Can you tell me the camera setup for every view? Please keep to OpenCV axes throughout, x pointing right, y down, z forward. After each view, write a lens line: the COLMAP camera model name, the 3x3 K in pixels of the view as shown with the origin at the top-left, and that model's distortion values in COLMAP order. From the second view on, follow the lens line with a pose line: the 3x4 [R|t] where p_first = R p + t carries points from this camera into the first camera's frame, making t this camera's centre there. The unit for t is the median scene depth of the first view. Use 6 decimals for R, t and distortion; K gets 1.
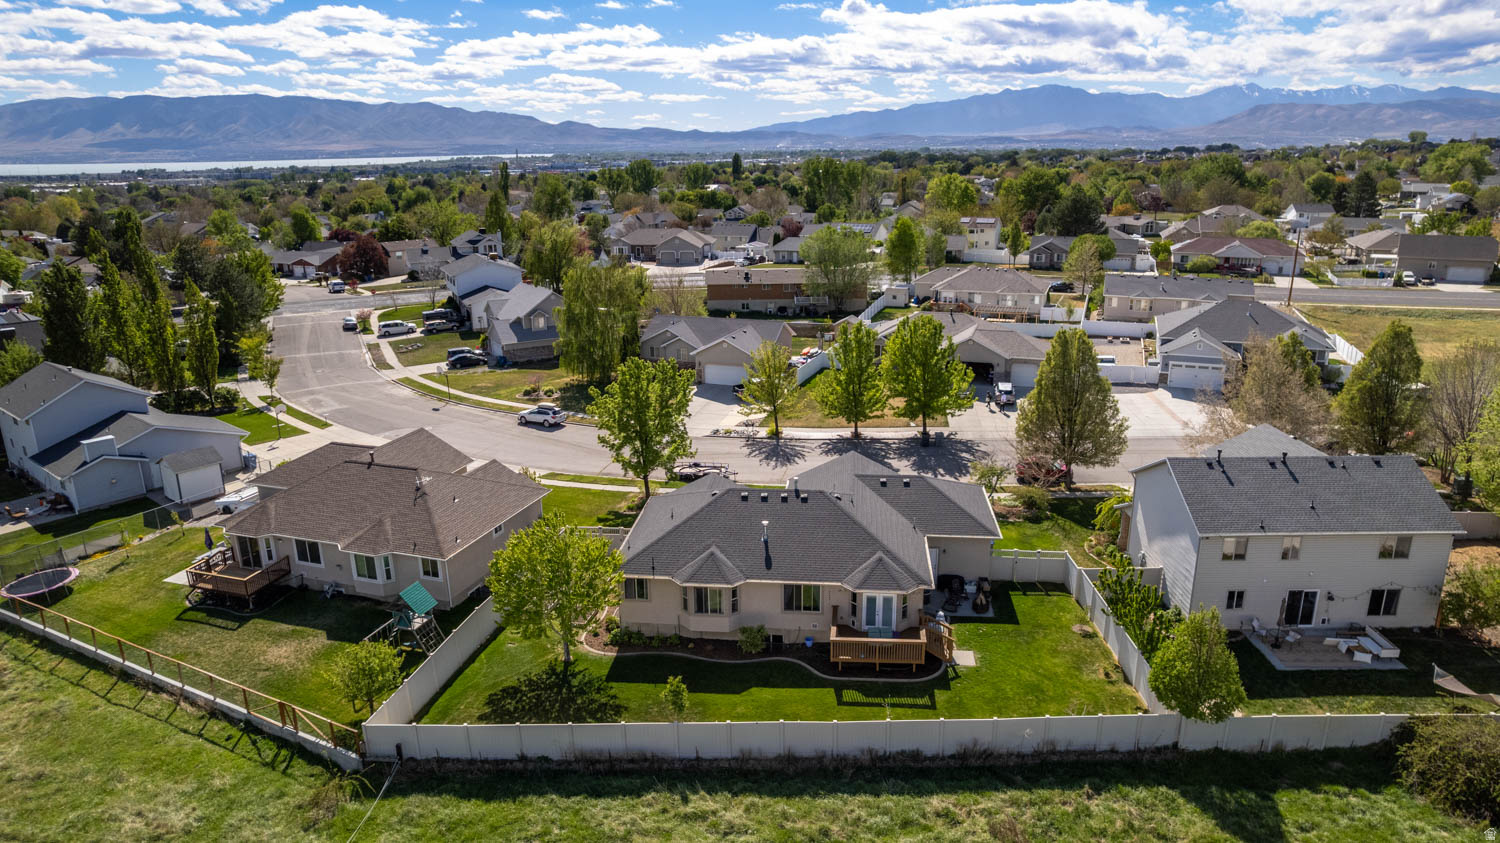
lens RADIAL K [[962.5, 0, 751.1], [0, 962.5, 421.7], [0, 0, 1]] dist [-0.076185, 0.068613]
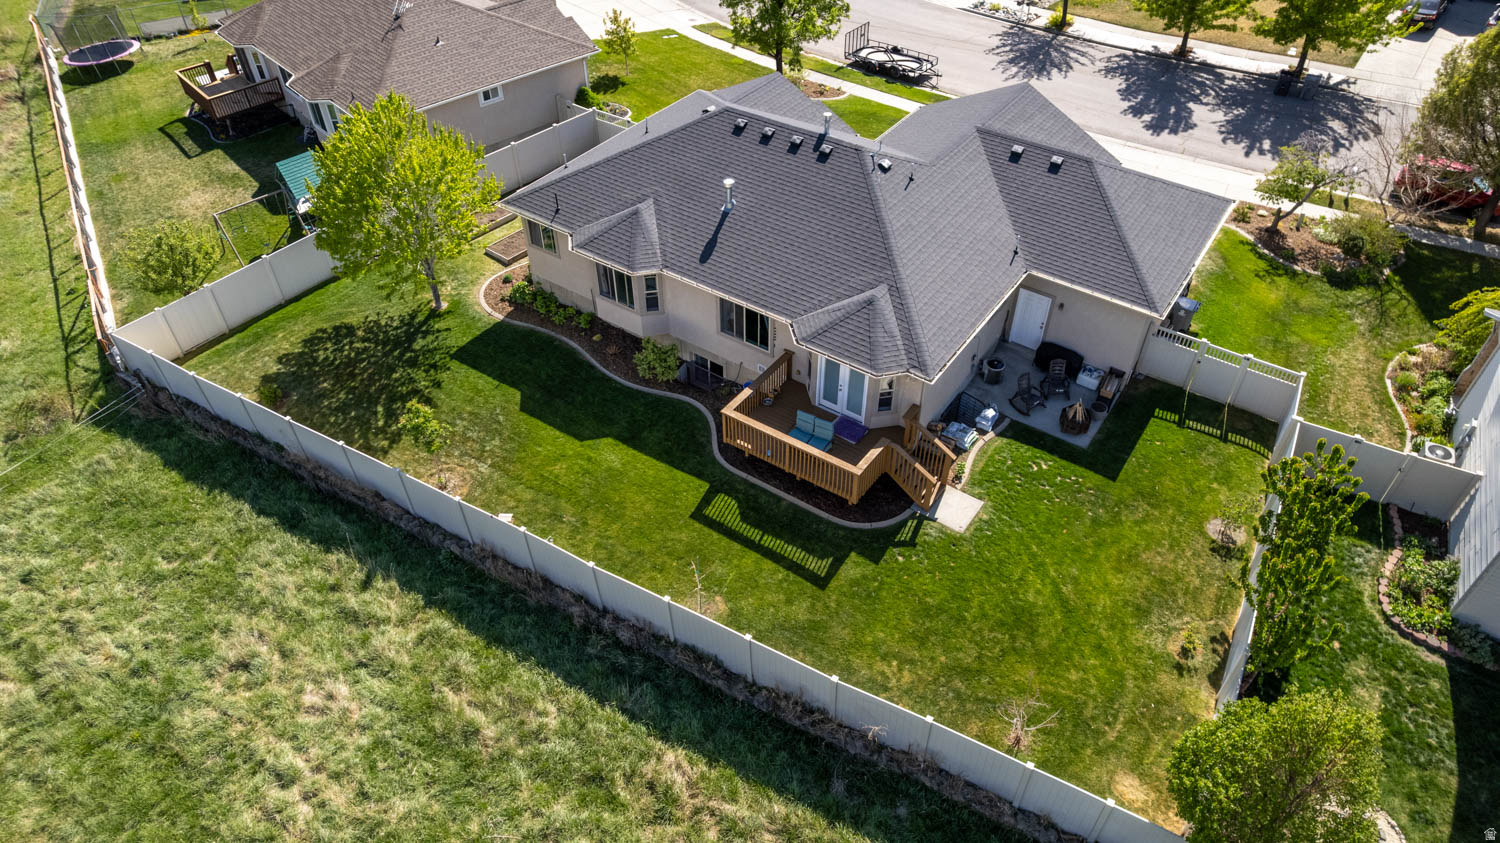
lens RADIAL K [[962.5, 0, 752.4], [0, 962.5, 426.5], [0, 0, 1]] dist [-0.076185, 0.068613]
pose [[0.875233, 0.334379, -0.349512, 0.250656], [-0.143037, 0.869179, 0.473358, -0.039690], [0.462070, -0.364306, 0.808562, 0.422318]]
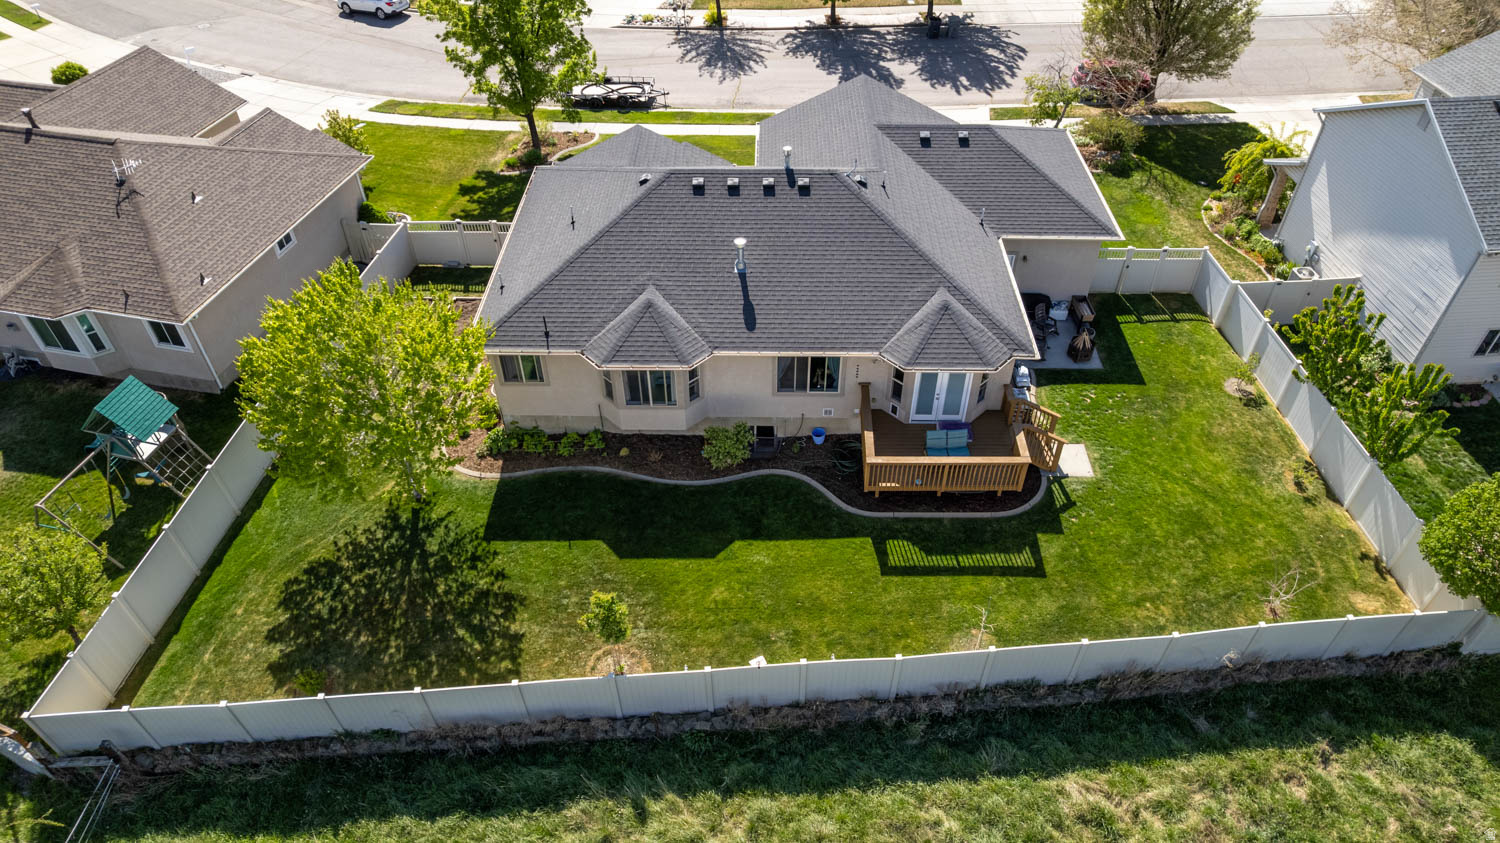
lens RADIAL K [[962.5, 0, 752.7], [0, 962.5, 426.4], [0, 0, 1]] dist [-0.076185, 0.068613]
pose [[0.996044, -0.054540, 0.070150, -0.020576], [0.018339, 0.898646, 0.438290, -0.038453], [-0.086944, -0.435270, 0.896092, 0.399652]]
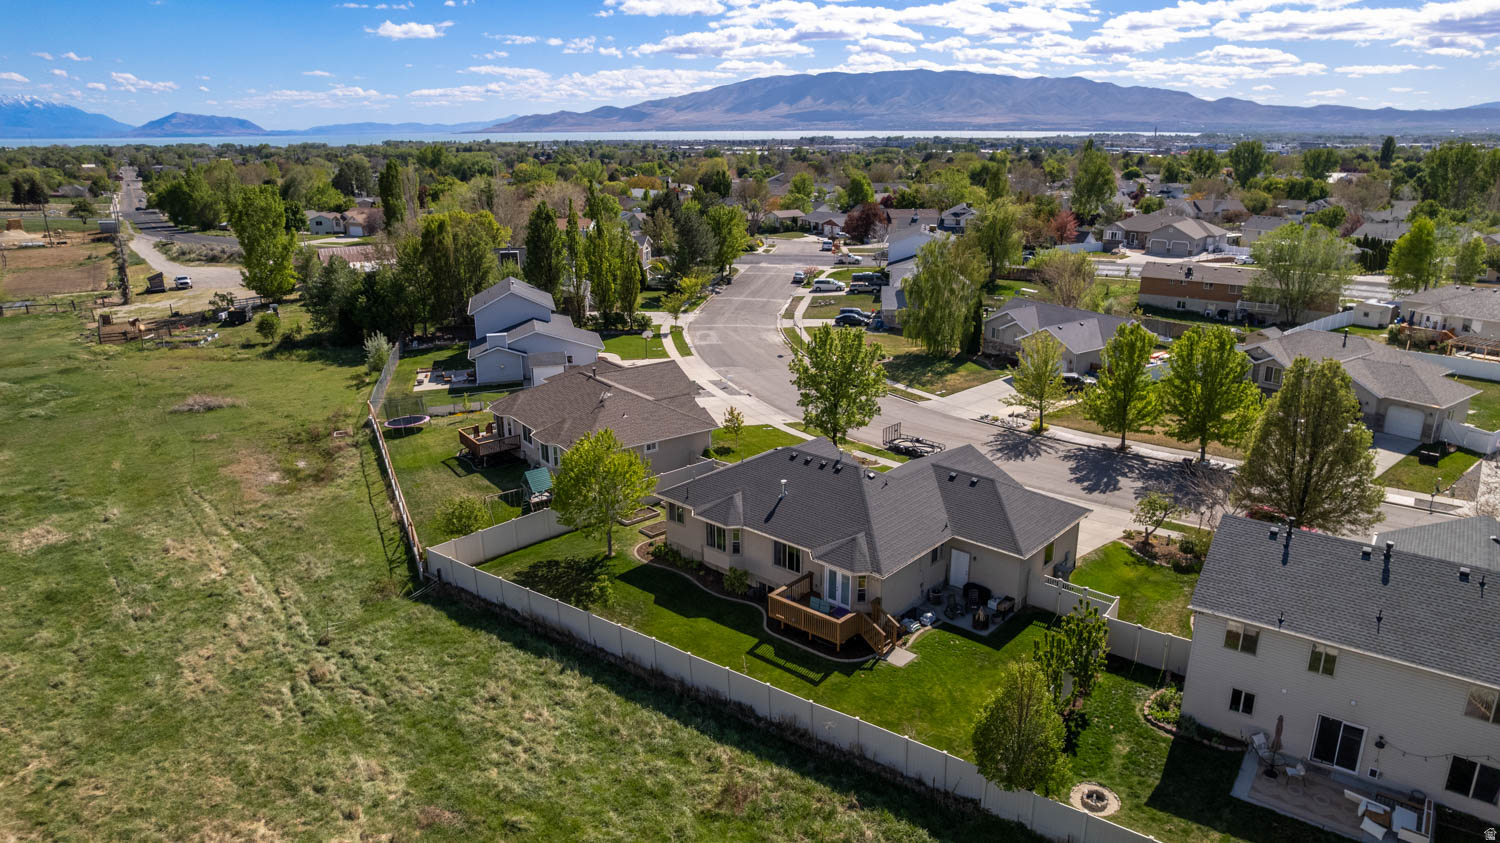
lens RADIAL K [[962.5, 0, 750.2], [0, 962.5, 420.4], [0, 0, 1]] dist [-0.076185, 0.068613]
pose [[0.808047, 0.181073, -0.560600, 0.504292], [-0.168173, 0.982895, 0.075071, -0.030818], [0.564605, 0.033617, 0.824677, 0.087817]]
